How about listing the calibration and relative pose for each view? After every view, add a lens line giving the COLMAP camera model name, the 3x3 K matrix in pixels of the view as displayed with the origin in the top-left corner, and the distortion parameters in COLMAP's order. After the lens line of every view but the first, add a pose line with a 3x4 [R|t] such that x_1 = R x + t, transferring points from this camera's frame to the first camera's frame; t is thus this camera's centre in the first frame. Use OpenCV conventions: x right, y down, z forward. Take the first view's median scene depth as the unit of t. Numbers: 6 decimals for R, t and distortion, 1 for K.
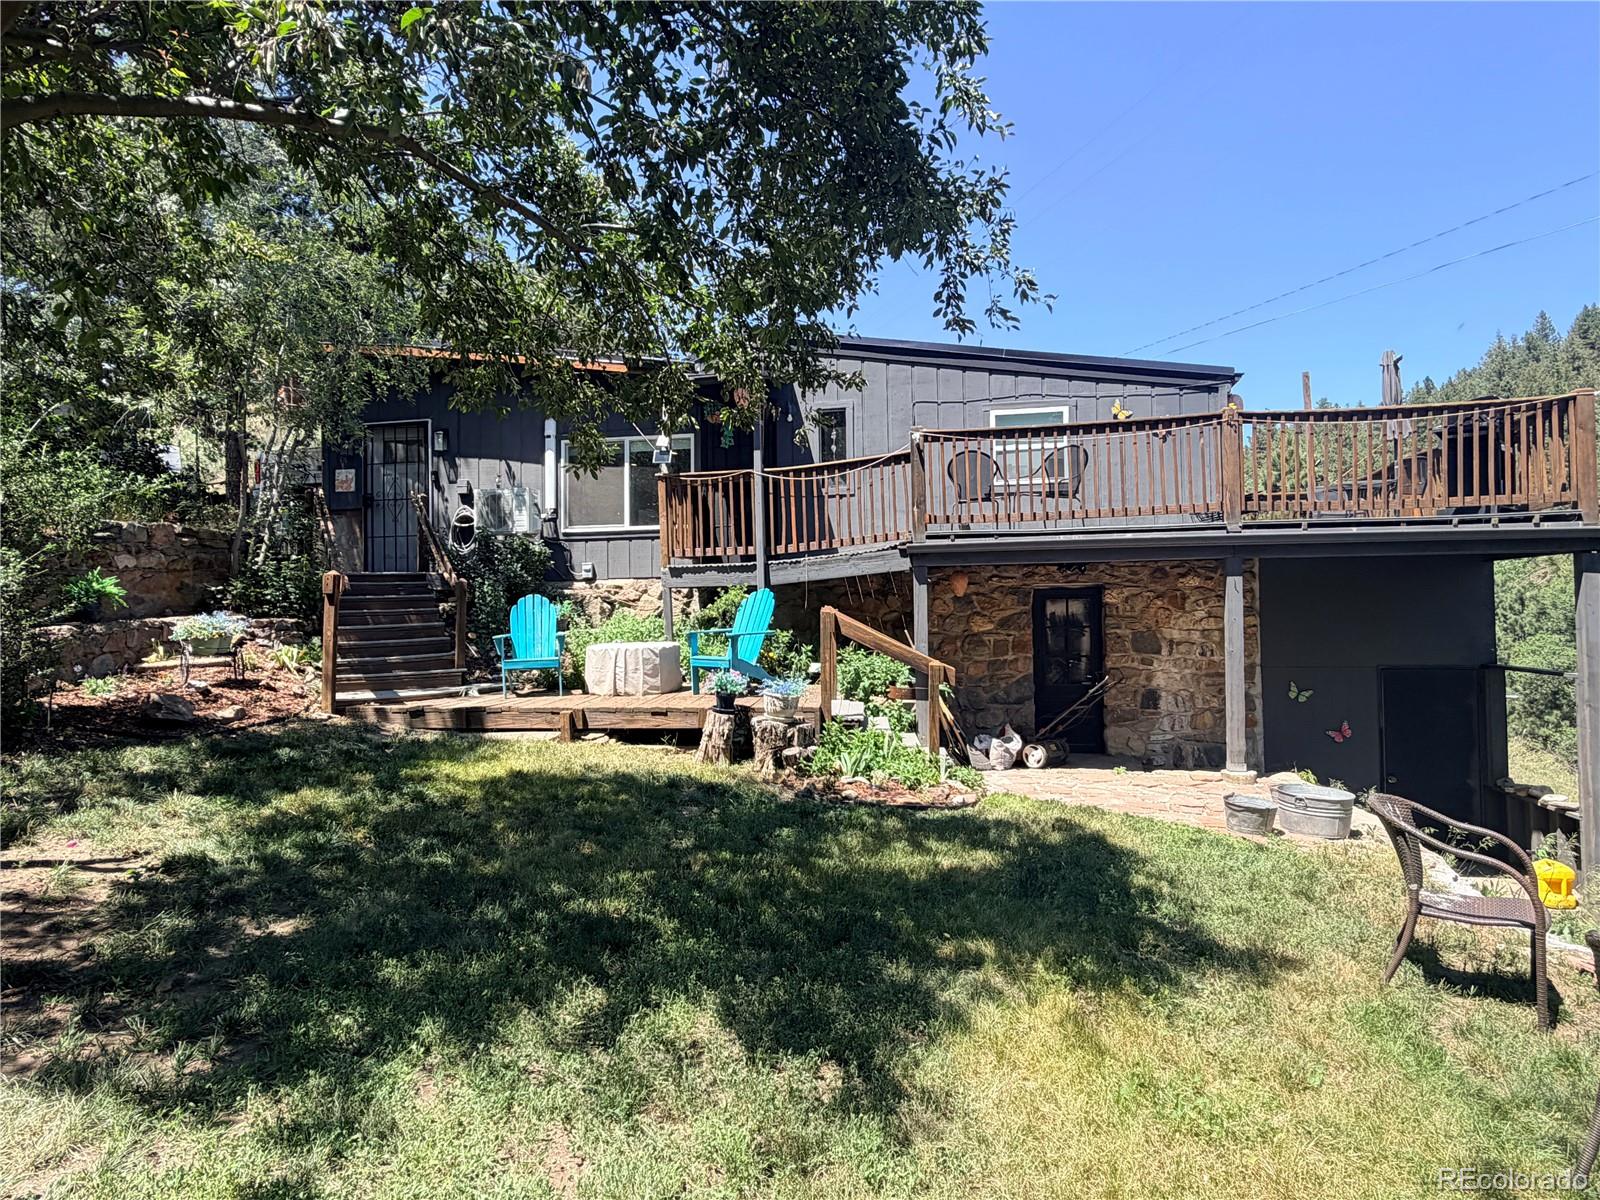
lens RADIAL K [[928.7, 0, 800.0], [0, 928.7, 600.0], [0, 0, 1]] dist [0.002828, 0.000890]
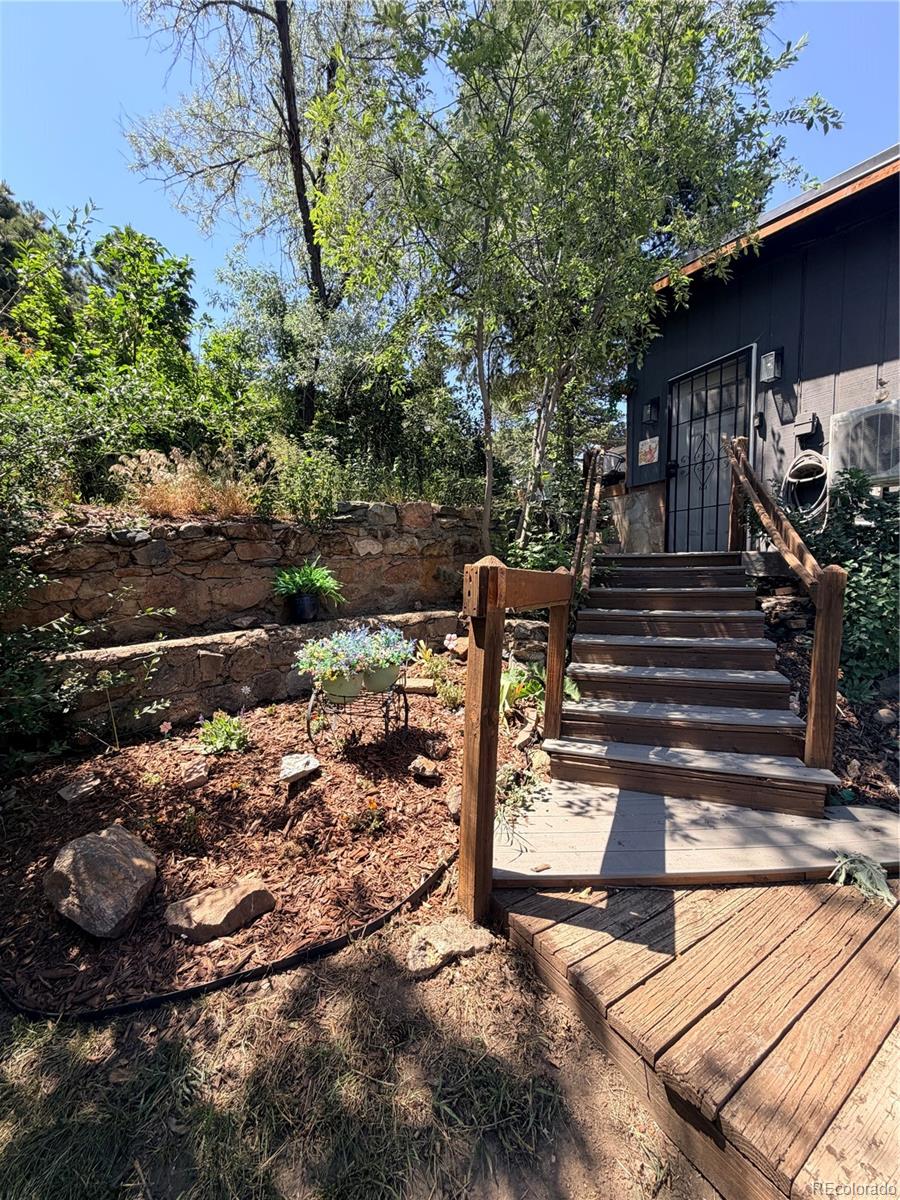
lens RADIAL K [[482.3, 0, 450.0], [0, 482.3, 600.0], [0, 0, 1]] dist [-0.000209, -0.000071]
pose [[0.606783, 0.060620, -0.792553, -0.233027], [-0.002097, 0.997206, 0.074667, -0.019207], [0.794865, -0.043644, 0.605214, 0.574873]]
